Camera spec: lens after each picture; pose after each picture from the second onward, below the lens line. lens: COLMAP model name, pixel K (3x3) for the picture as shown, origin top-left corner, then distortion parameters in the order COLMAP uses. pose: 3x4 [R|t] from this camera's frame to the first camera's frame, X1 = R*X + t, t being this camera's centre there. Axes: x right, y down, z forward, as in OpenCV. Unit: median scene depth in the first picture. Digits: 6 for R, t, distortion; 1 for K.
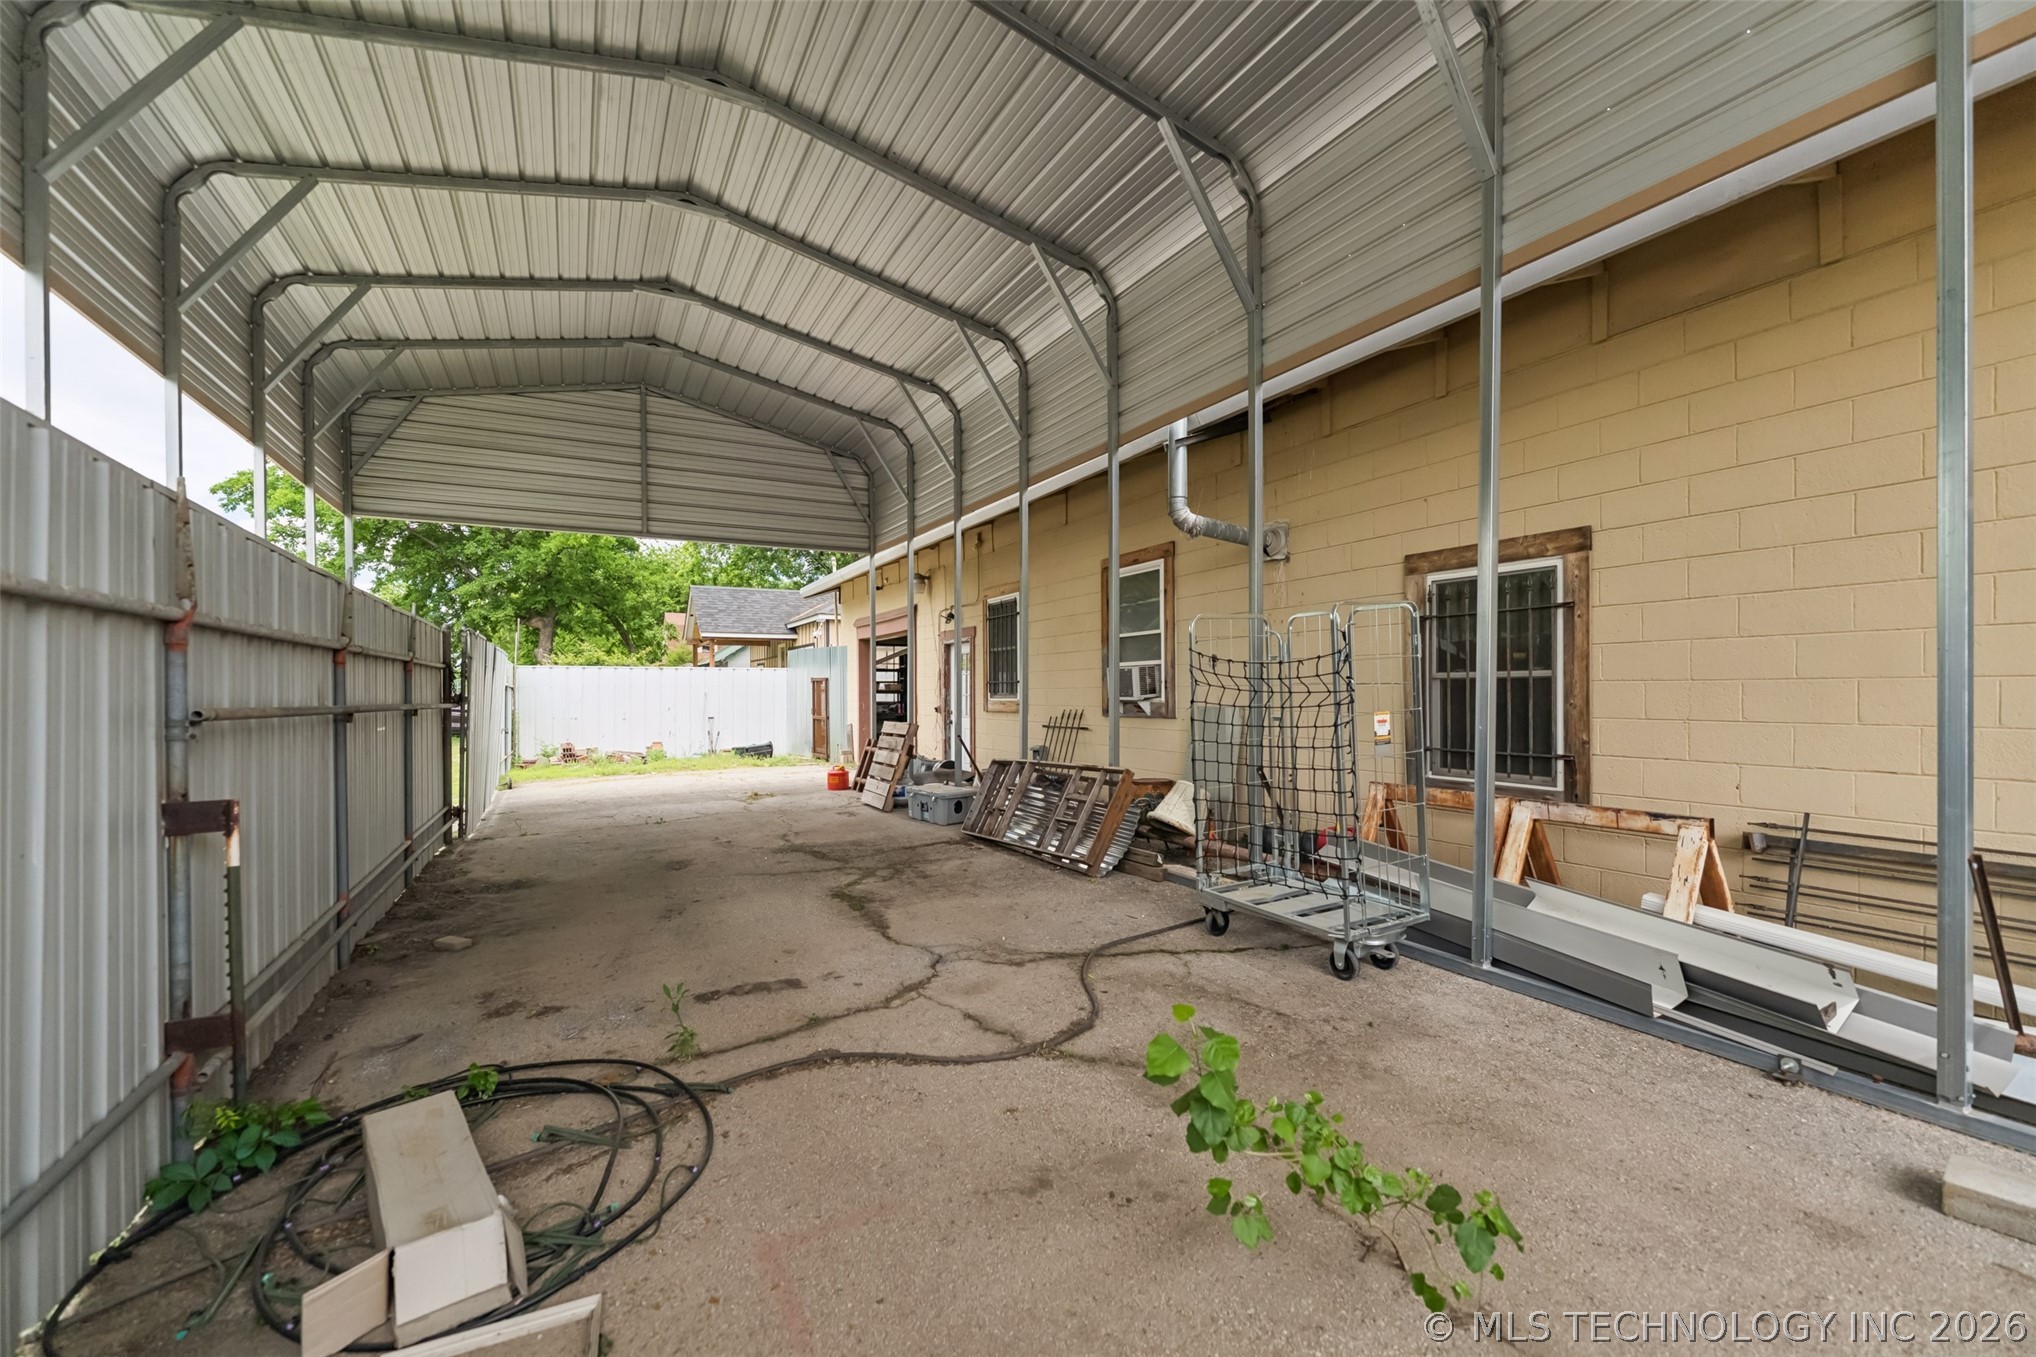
lens RADIAL K [[829.0, 0, 1007.4], [0, 829.0, 695.9], [0, 0, 1]] dist [0.002238, 0.000155]
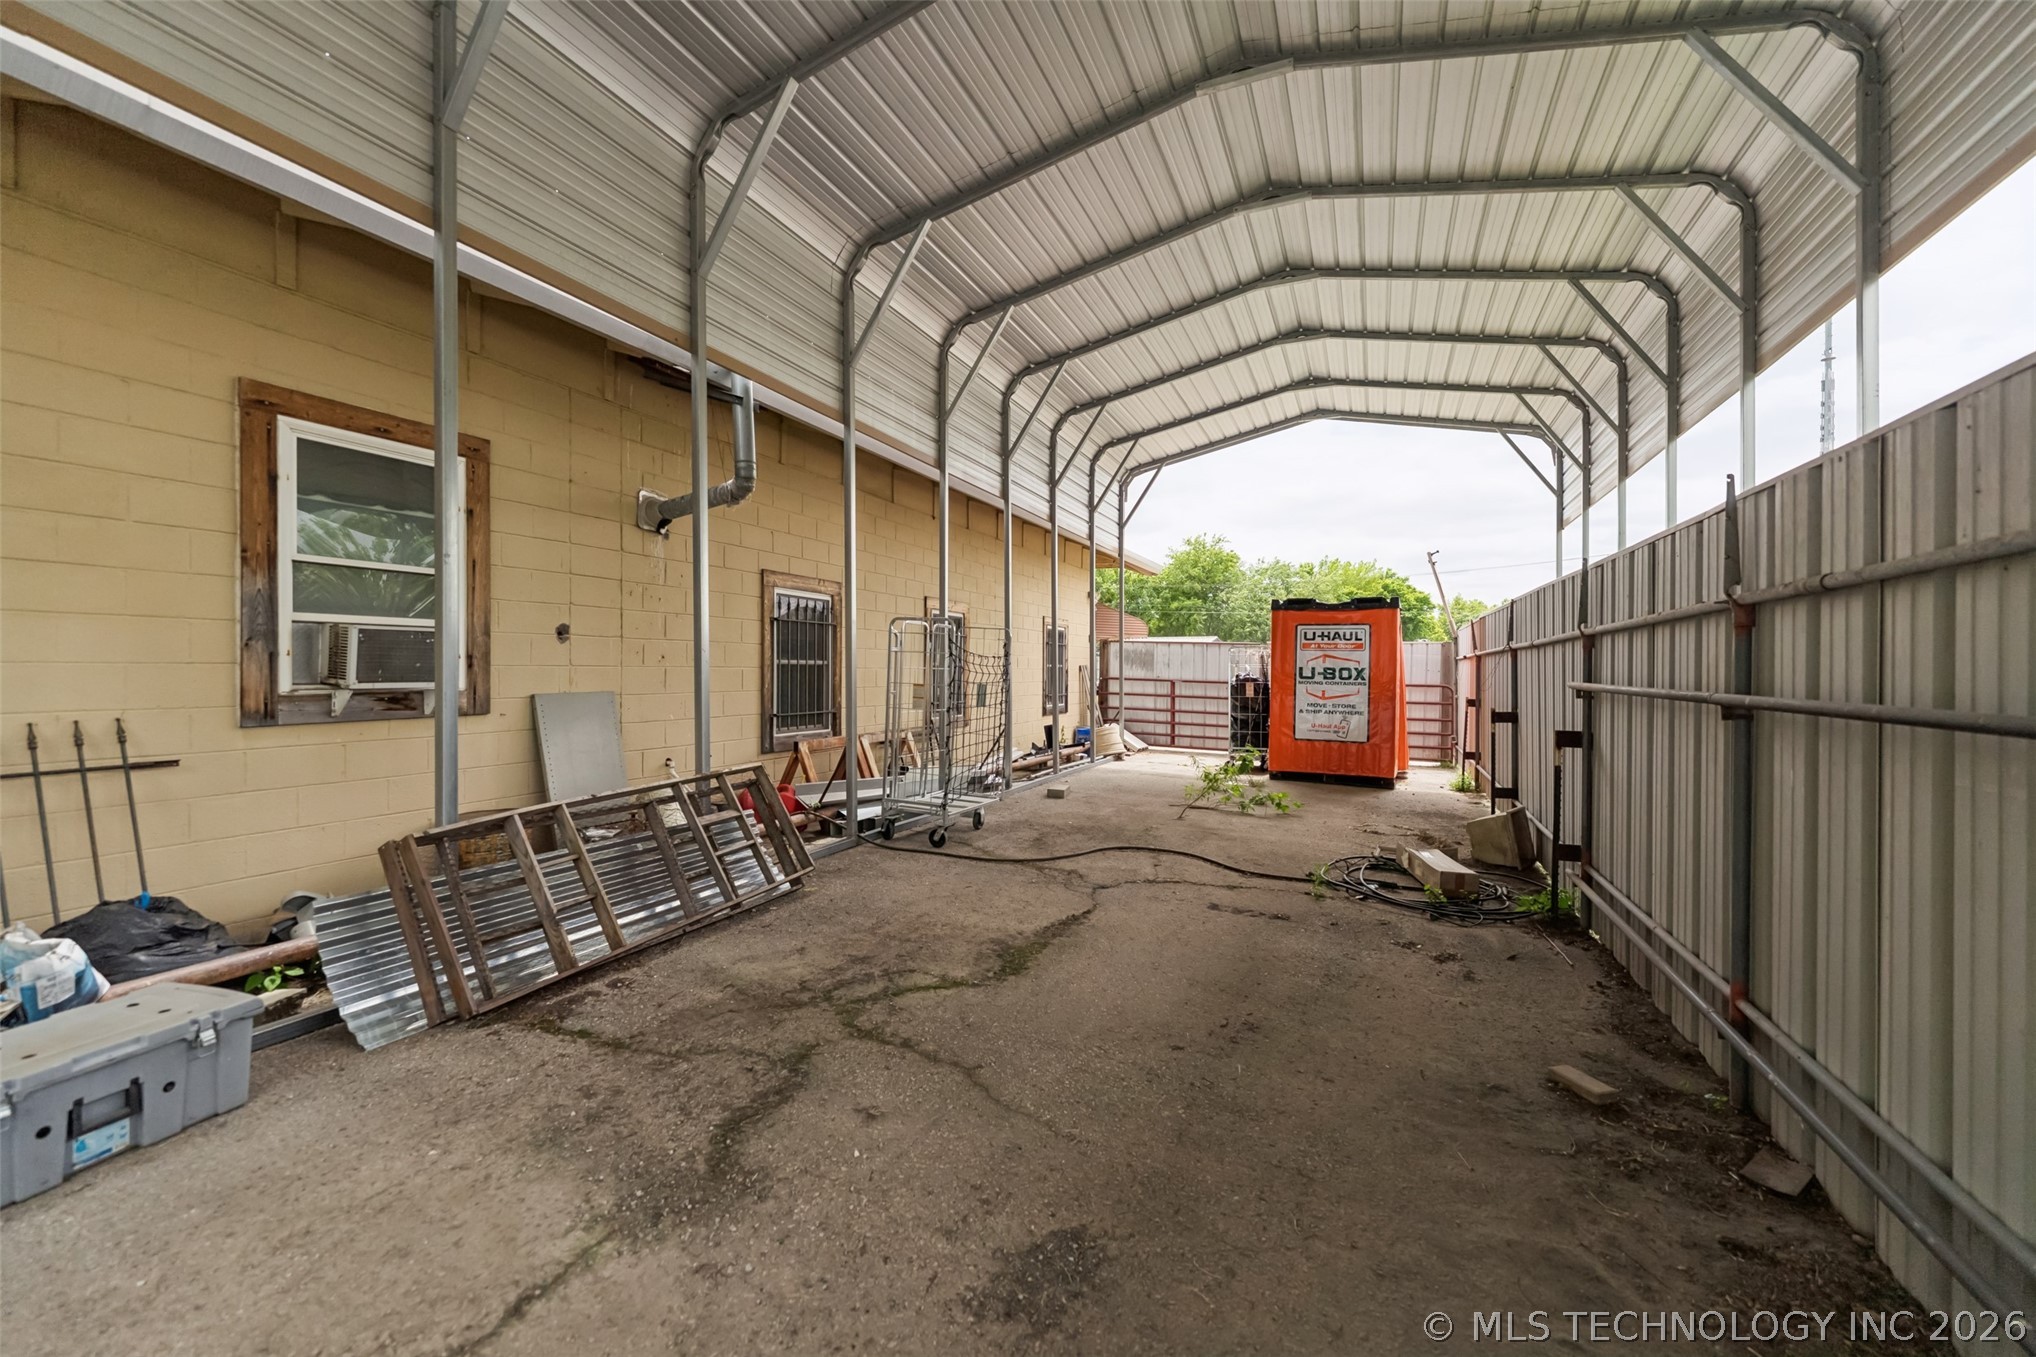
lens RADIAL K [[829.0, 0, 1008.9], [0, 829.0, 674.6], [0, 0, 1]] dist [0.002238, 0.000155]
pose [[-0.626871, 0.001307, 0.779122, -0.767209], [0.001236, 0.999999, -0.000683, -0.002885], [-0.779122, 0.000535, -0.626872, 1.494007]]
